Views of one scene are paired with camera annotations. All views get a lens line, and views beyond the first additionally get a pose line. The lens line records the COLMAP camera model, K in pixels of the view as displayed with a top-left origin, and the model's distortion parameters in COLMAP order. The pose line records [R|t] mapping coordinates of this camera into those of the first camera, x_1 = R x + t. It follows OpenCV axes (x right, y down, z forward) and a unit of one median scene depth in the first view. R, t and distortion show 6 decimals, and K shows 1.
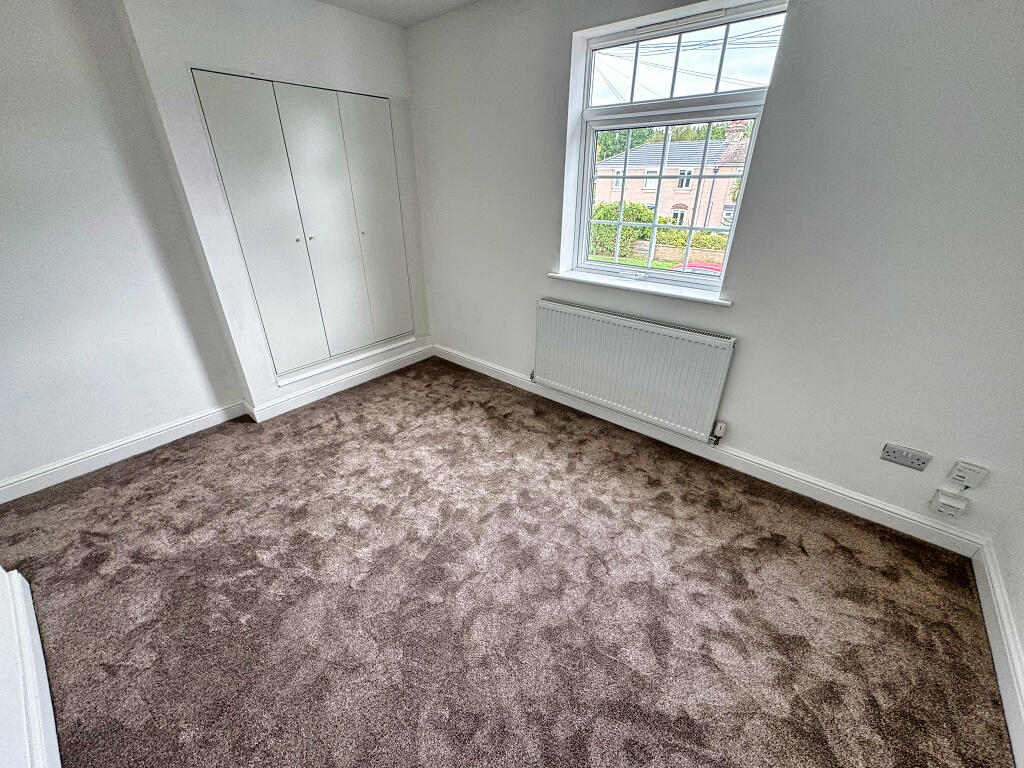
lens RADIAL K [[408.2, 0, 515.1], [0, 408.2, 383.3], [0, 0, 1]] dist [0.002140, 0.000104]
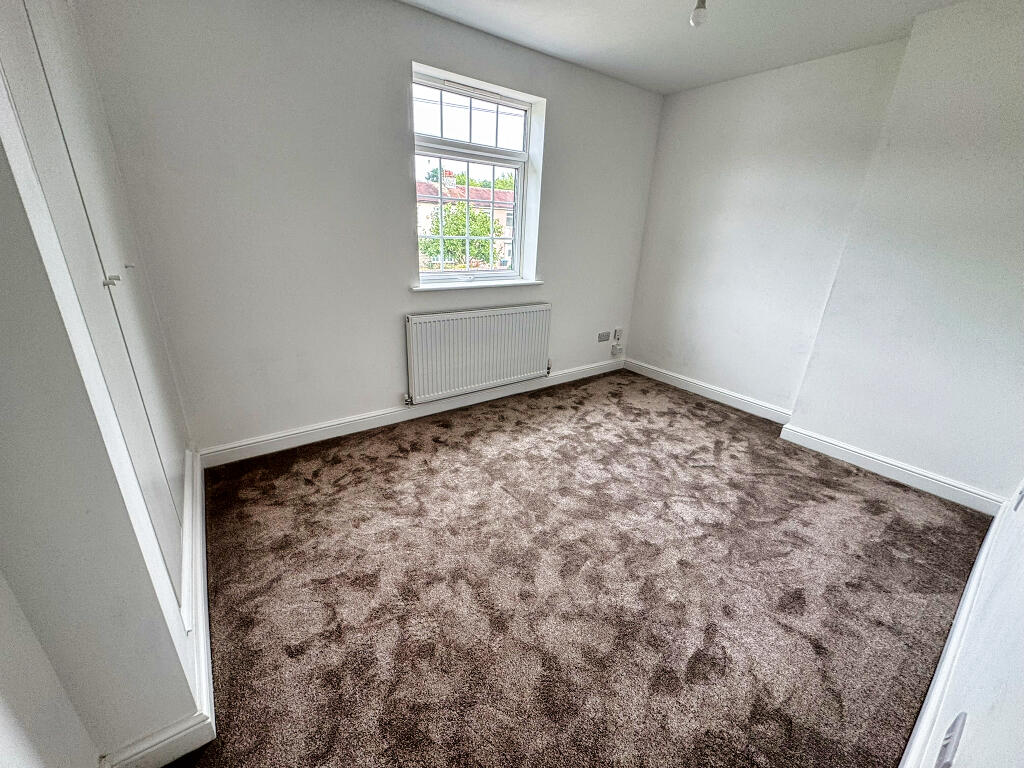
lens RADIAL K [[408.2, 0, 511.4], [0, 408.2, 380.3], [0, 0, 1]] dist [0.002140, 0.000104]
pose [[0.243512, -0.330092, 0.911998, -1.007664], [0.396809, 0.891913, 0.216871, -0.230241], [-0.885011, 0.309078, 0.348175, 0.626325]]
